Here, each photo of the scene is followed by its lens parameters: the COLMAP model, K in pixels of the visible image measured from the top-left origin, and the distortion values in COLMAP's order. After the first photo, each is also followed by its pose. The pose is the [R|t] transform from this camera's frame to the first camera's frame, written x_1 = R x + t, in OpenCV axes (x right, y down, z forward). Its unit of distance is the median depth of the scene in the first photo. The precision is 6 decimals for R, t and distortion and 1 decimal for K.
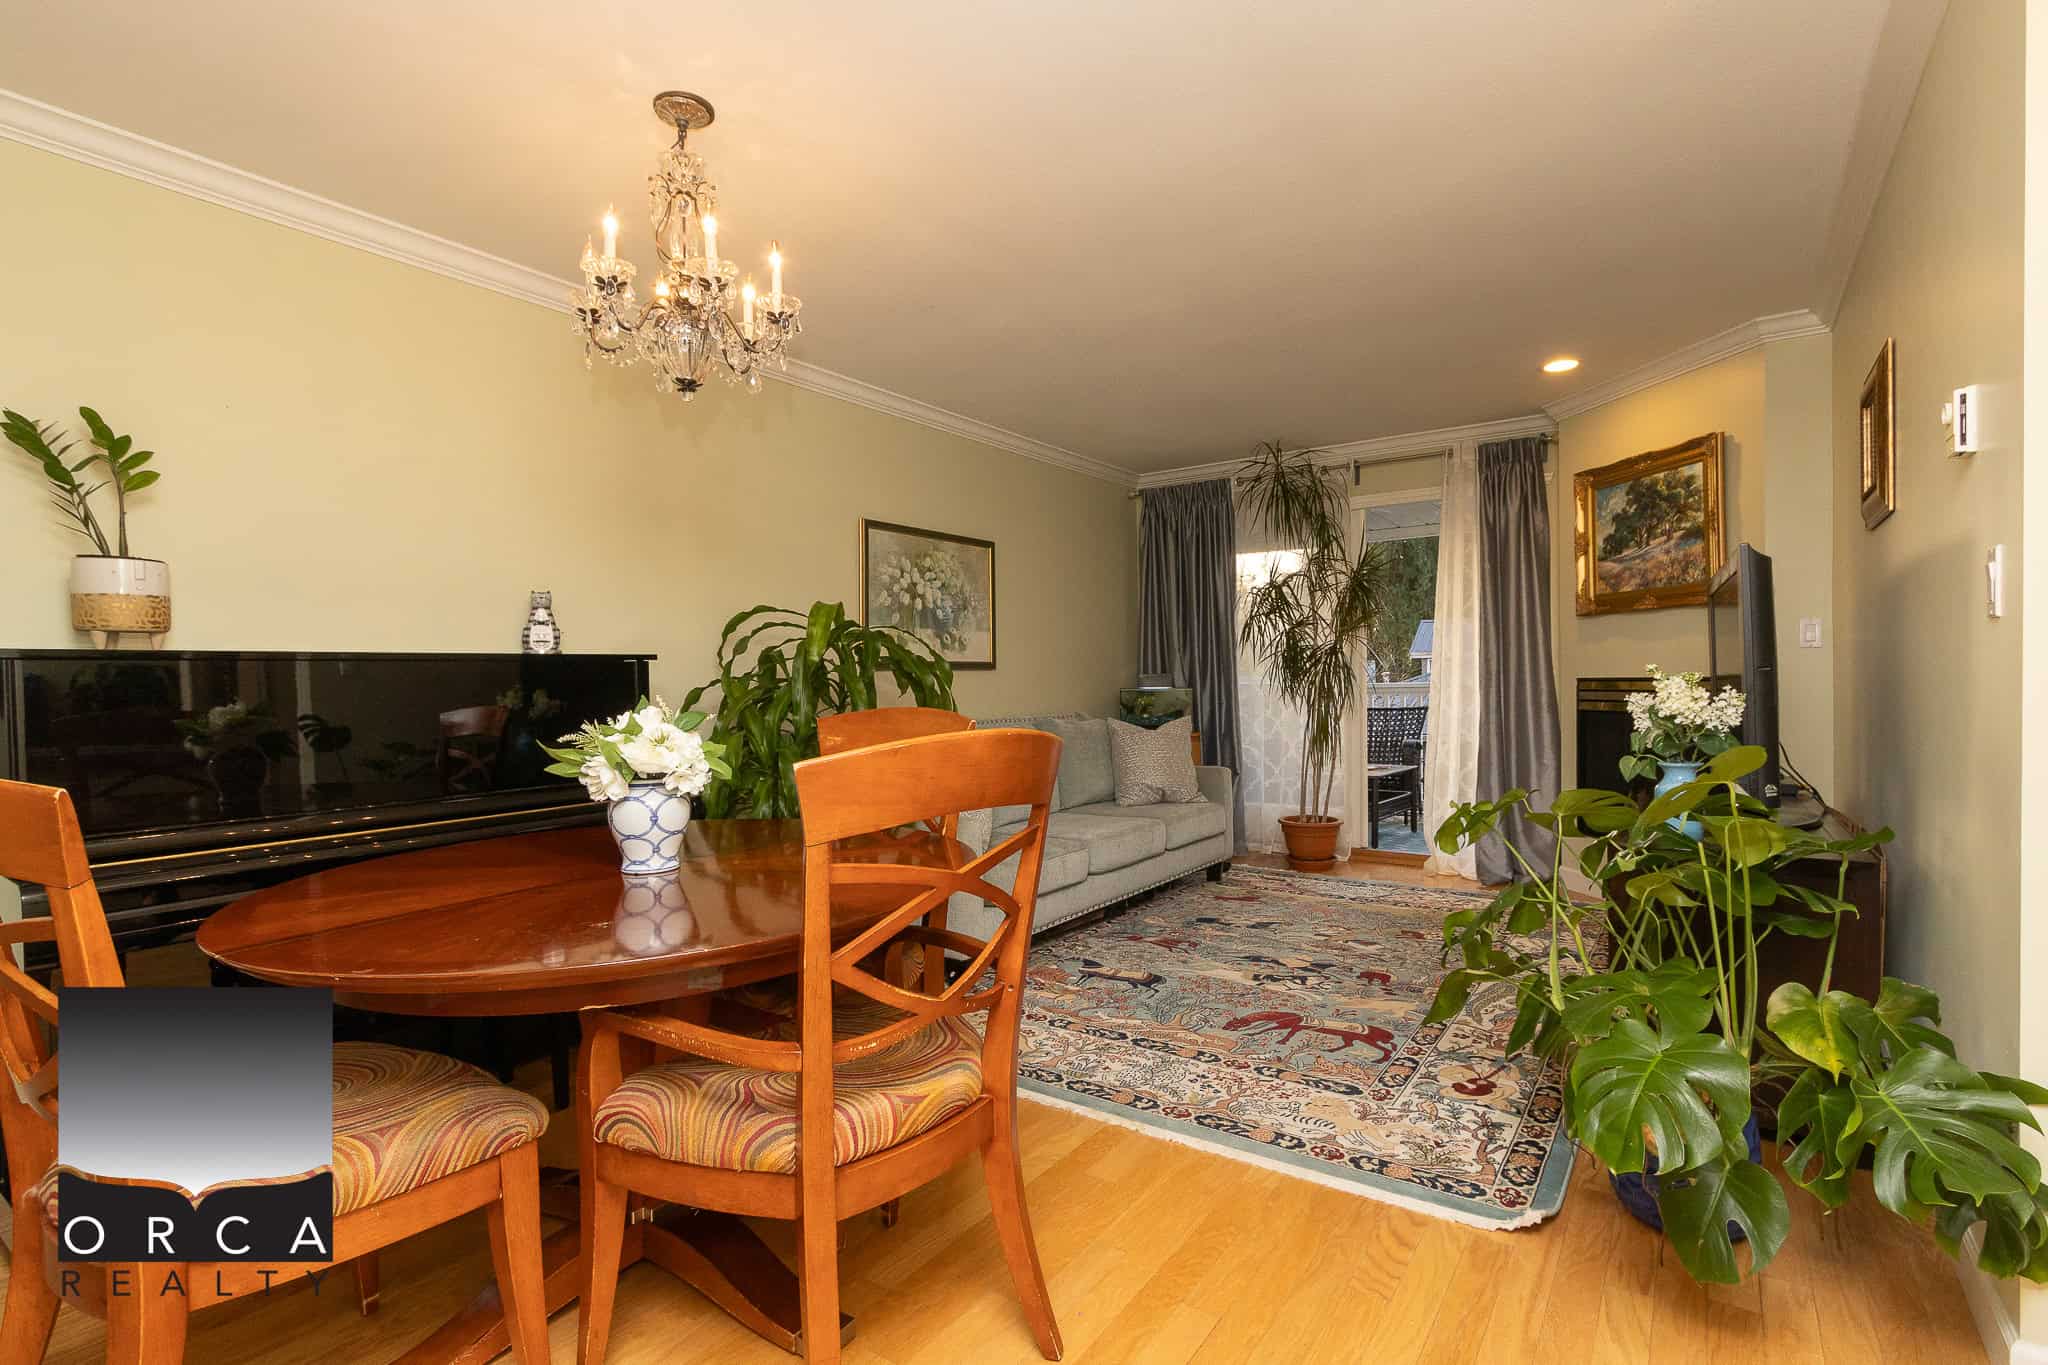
lens RADIAL K [[945.2, 0, 1036.0], [0, 945.2, 697.8], [0, 0, 1]] dist [0.001358, -0.000843]
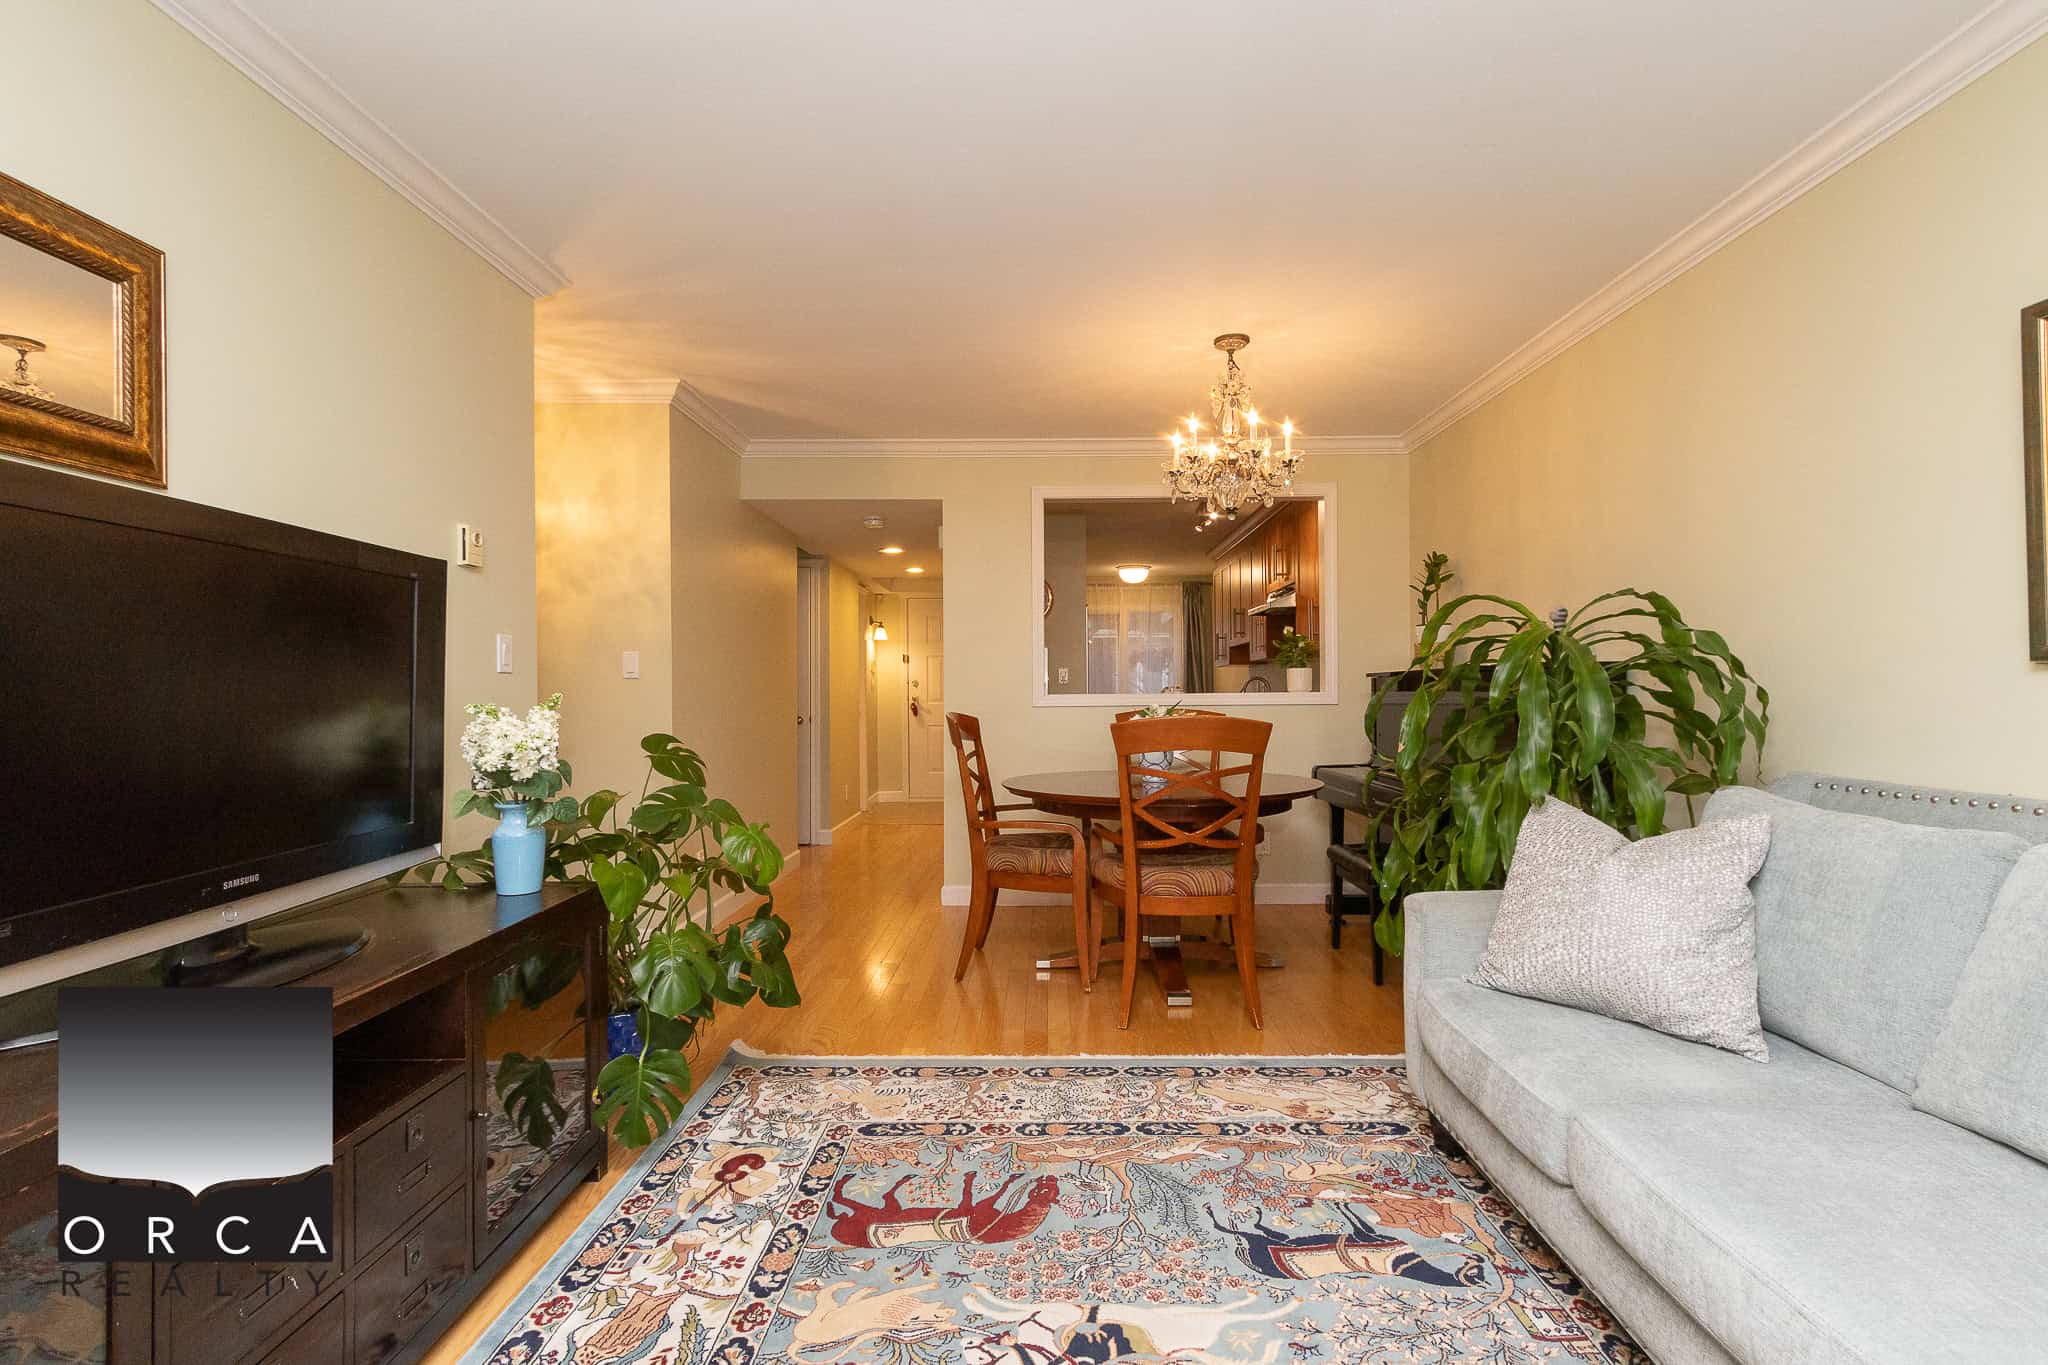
lens RADIAL K [[945.2, 0, 1036.0], [0, 945.2, 697.8], [0, 0, 1]] dist [0.001358, -0.000843]
pose [[-0.825236, 0.022899, -0.564324, 0.383380], [0.006815, 0.999509, 0.030592, -0.026520], [0.564747, 0.021400, -0.824986, 0.991987]]
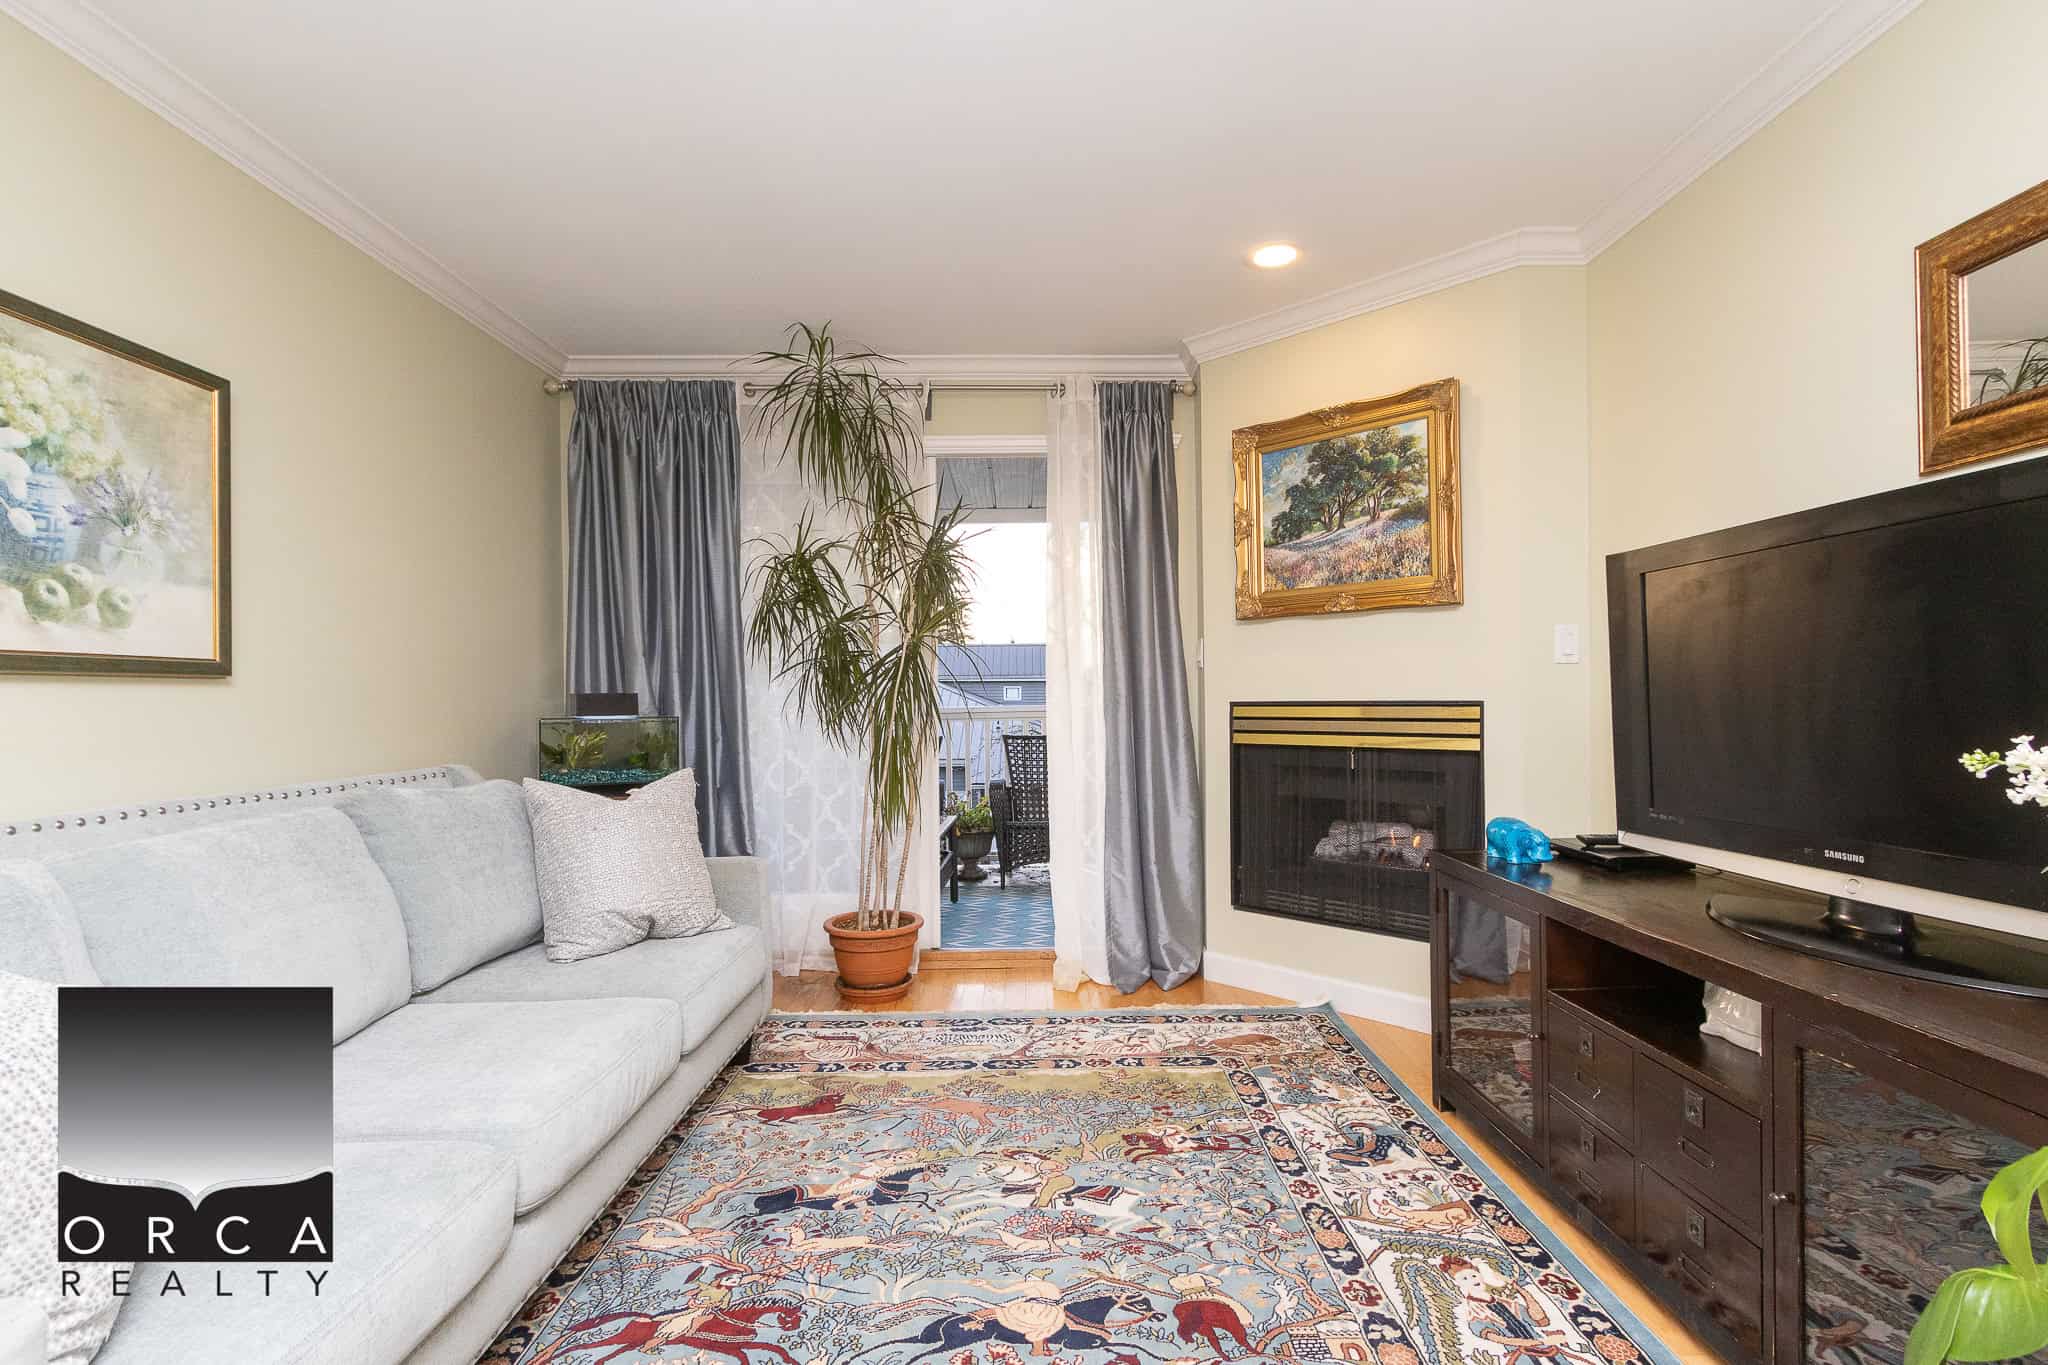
lens RADIAL K [[945.2, 0, 1036.0], [0, 945.2, 697.8], [0, 0, 1]] dist [0.001358, -0.000843]
pose [[0.811627, 0.005639, 0.584149, 0.003456], [0.009165, 0.999707, -0.022385, -0.008506], [-0.584104, 0.023522, 0.811338, 0.475023]]
